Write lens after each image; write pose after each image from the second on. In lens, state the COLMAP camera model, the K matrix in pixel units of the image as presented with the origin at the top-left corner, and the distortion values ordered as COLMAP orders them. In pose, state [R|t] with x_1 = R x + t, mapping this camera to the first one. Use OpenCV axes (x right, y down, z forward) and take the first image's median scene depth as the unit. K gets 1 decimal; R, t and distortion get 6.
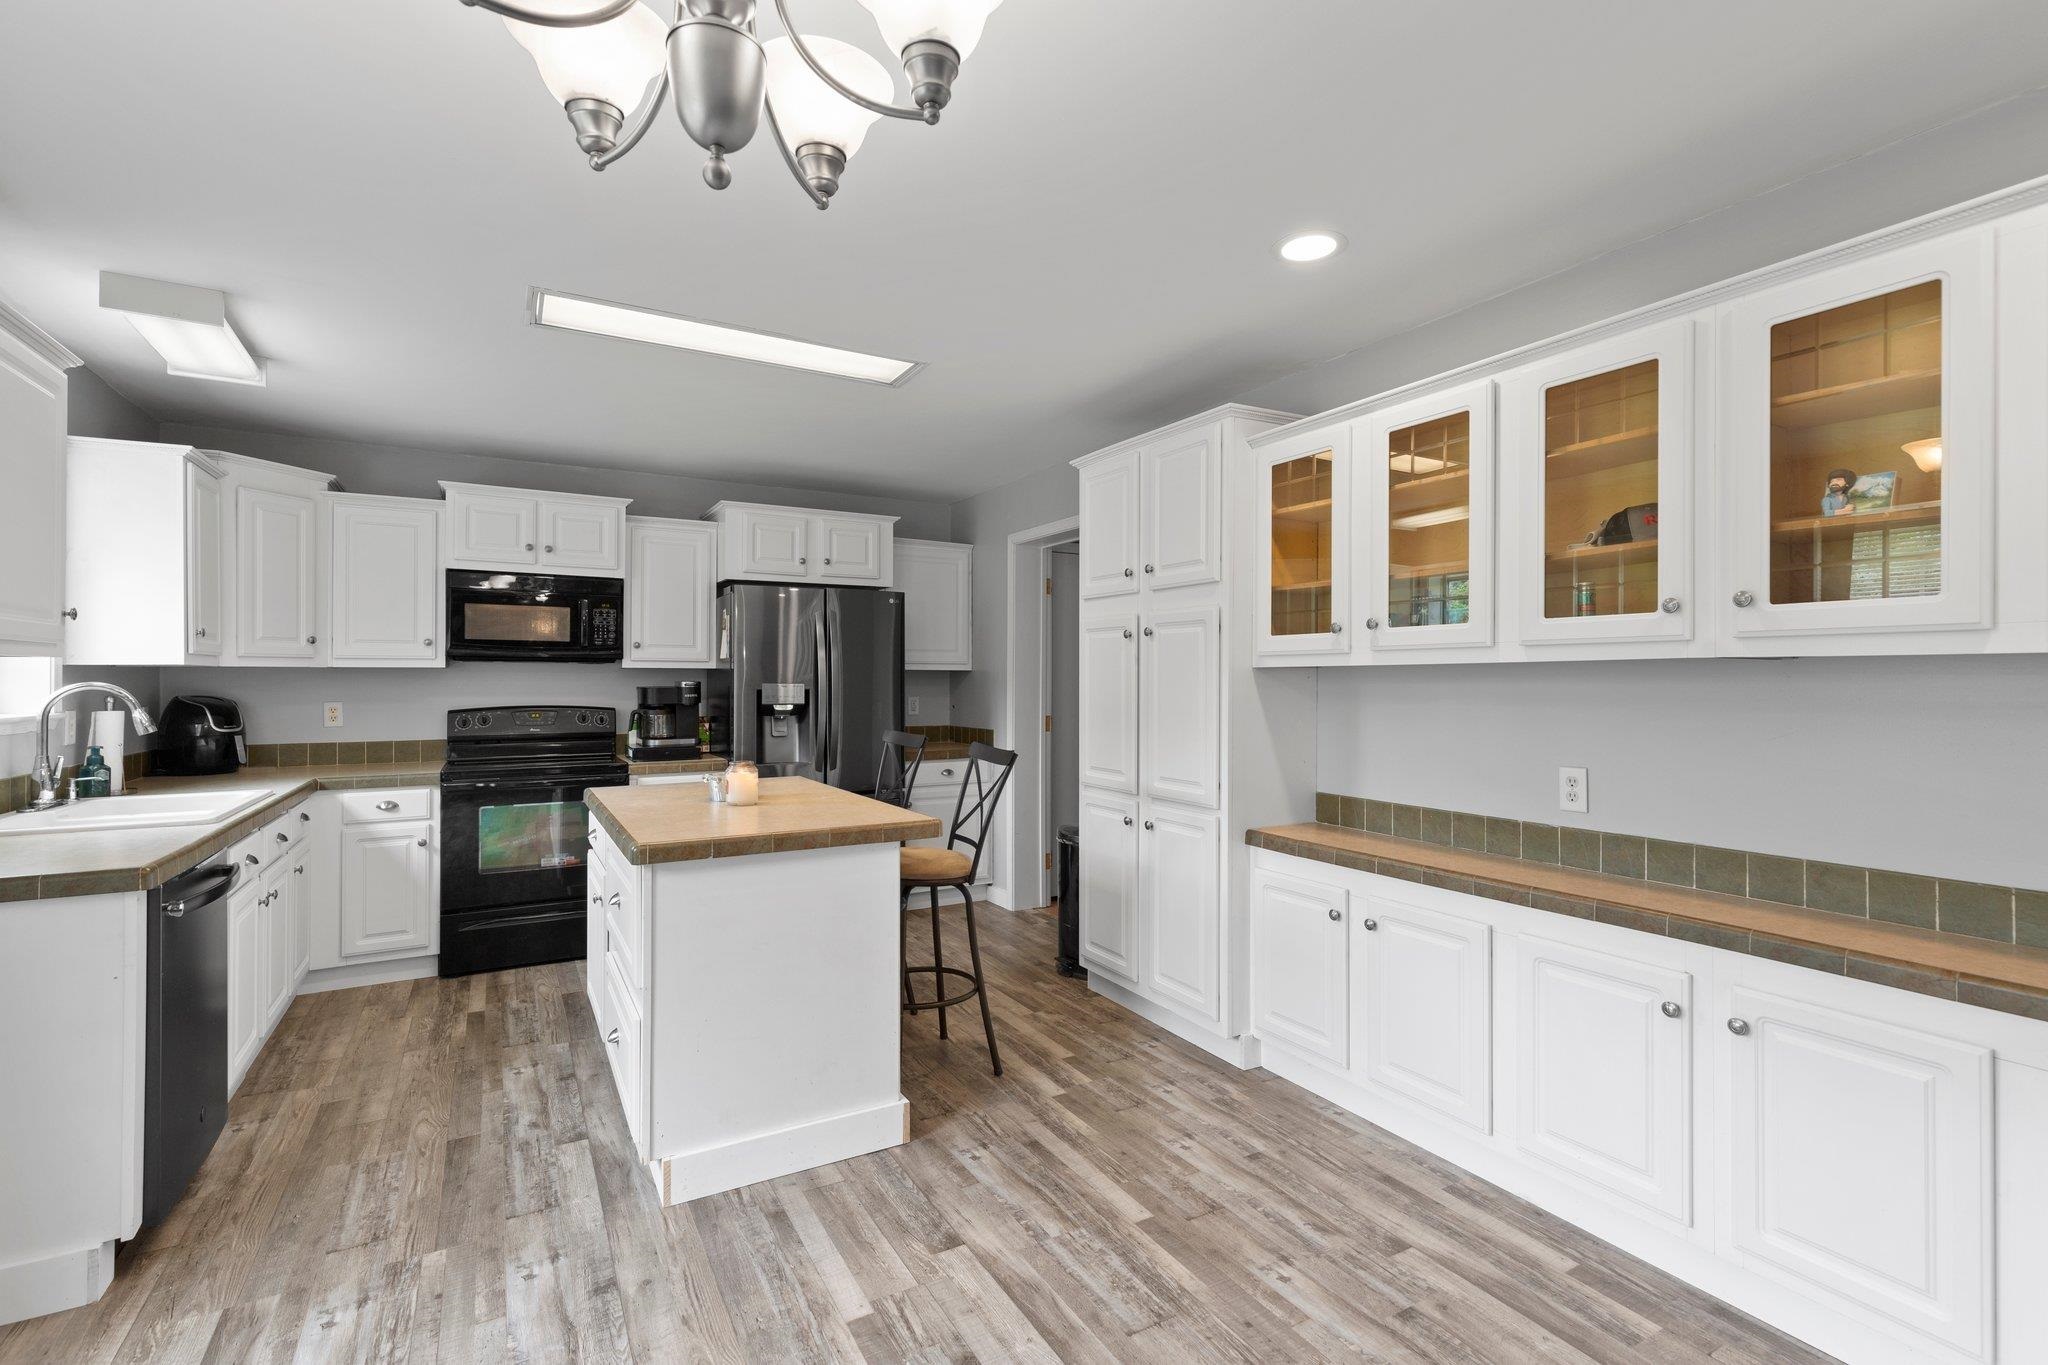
lens RADIAL K [[932.1, 0, 1019.5], [0, 932.1, 669.4], [0, 0, 1]] dist [0.010845, -0.000352]
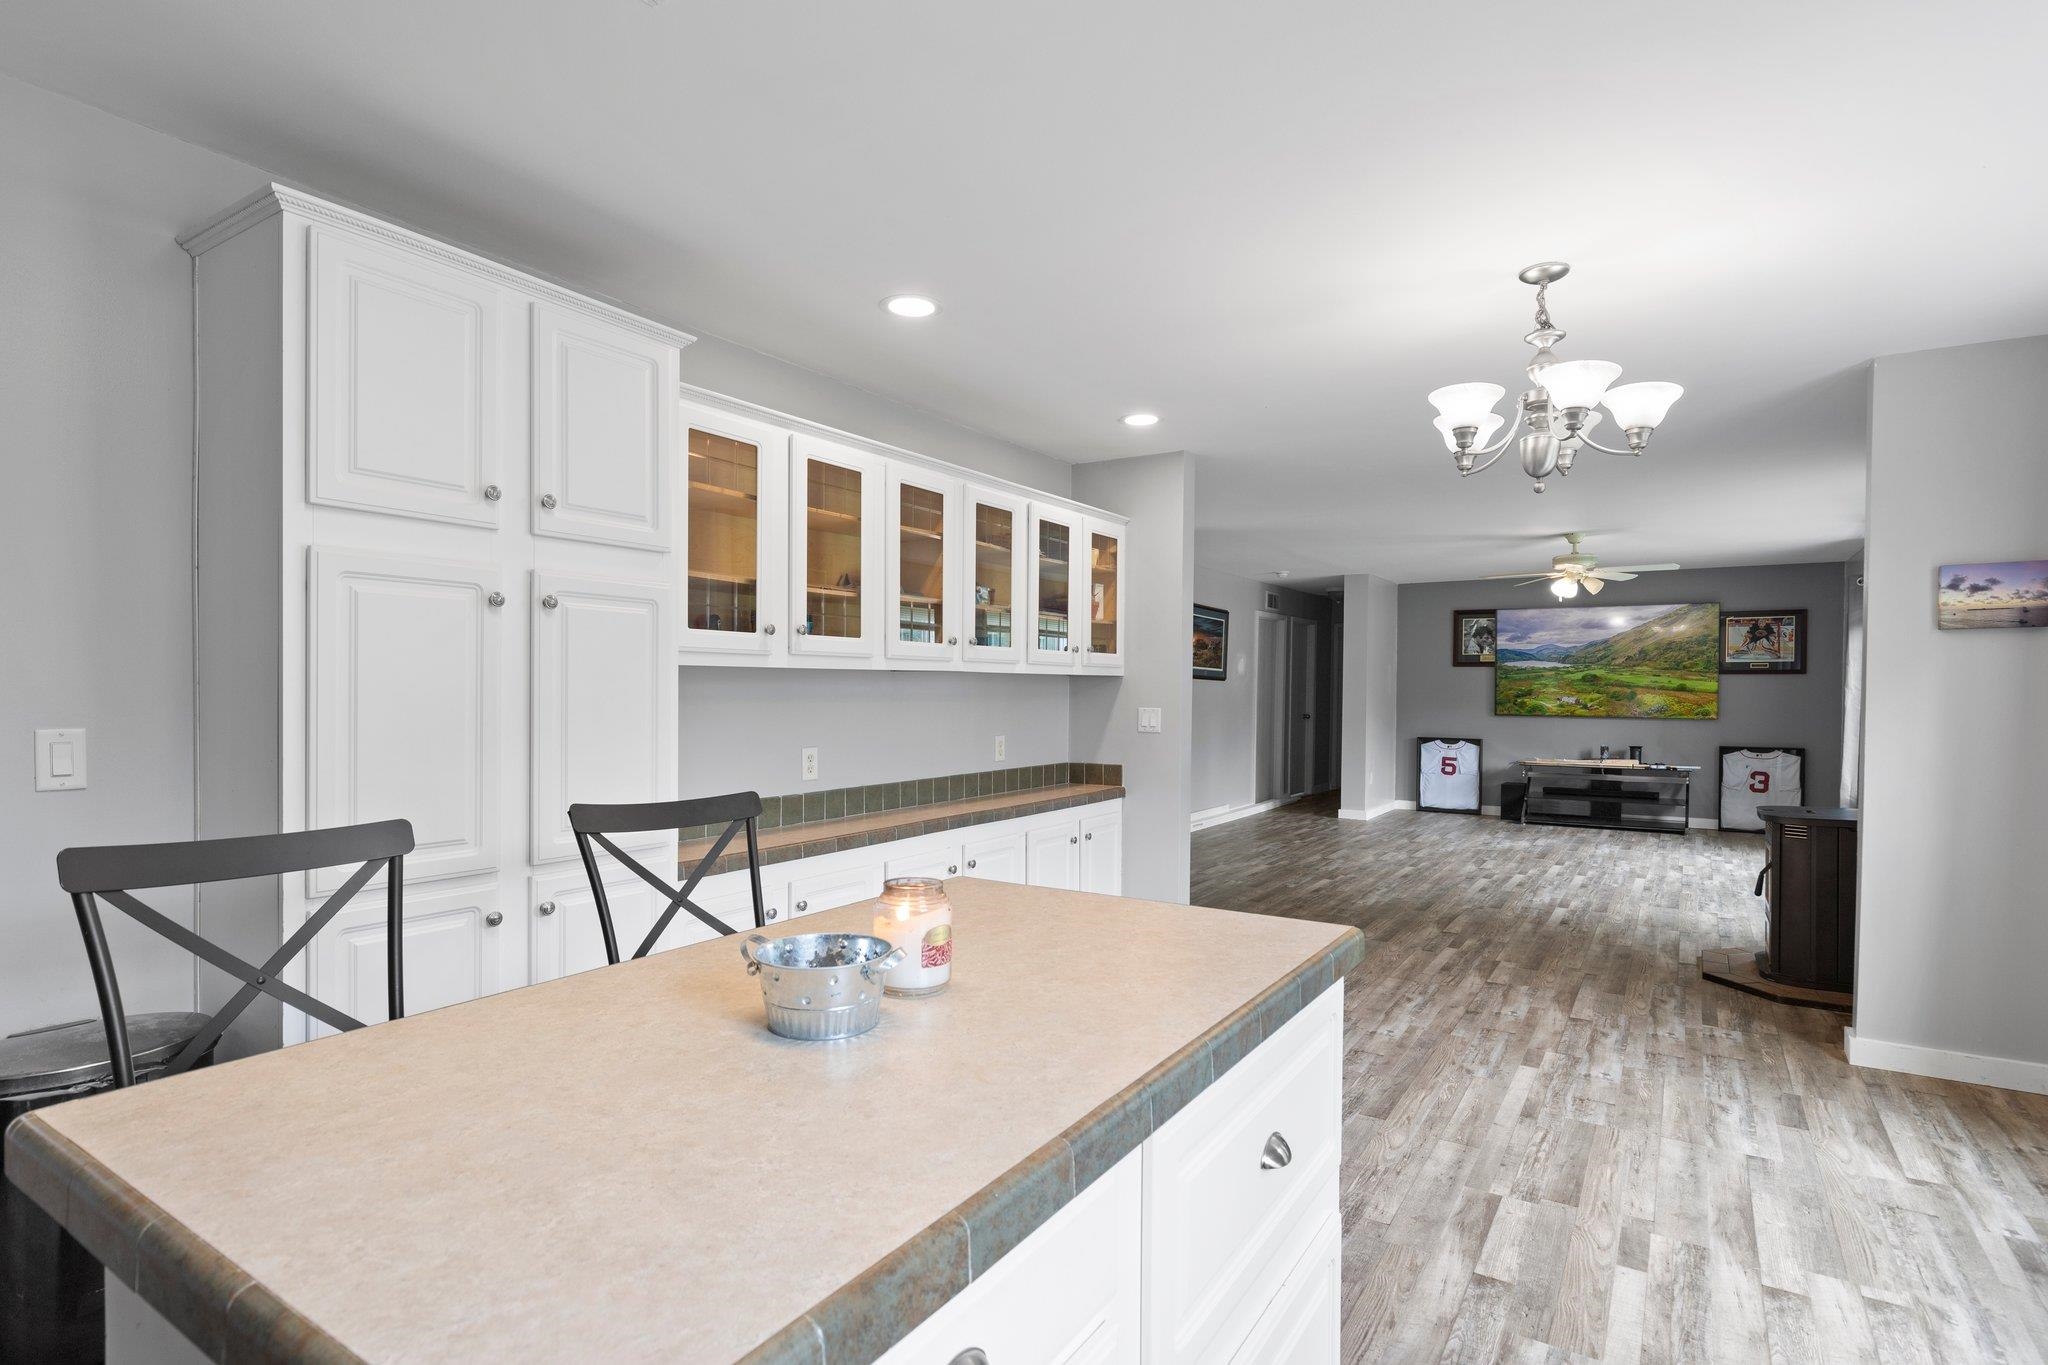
lens RADIAL K [[1008.8, 0, 1017.1], [0, 1008.8, 702.4], [0, 0, 1]] dist [0.001335, -0.000285]
pose [[-0.454236, -0.015021, 0.890755, -0.831991], [-0.009484, 0.999883, 0.012025, 0.019797], [-0.890831, -0.002986, -0.454325, 1.393206]]
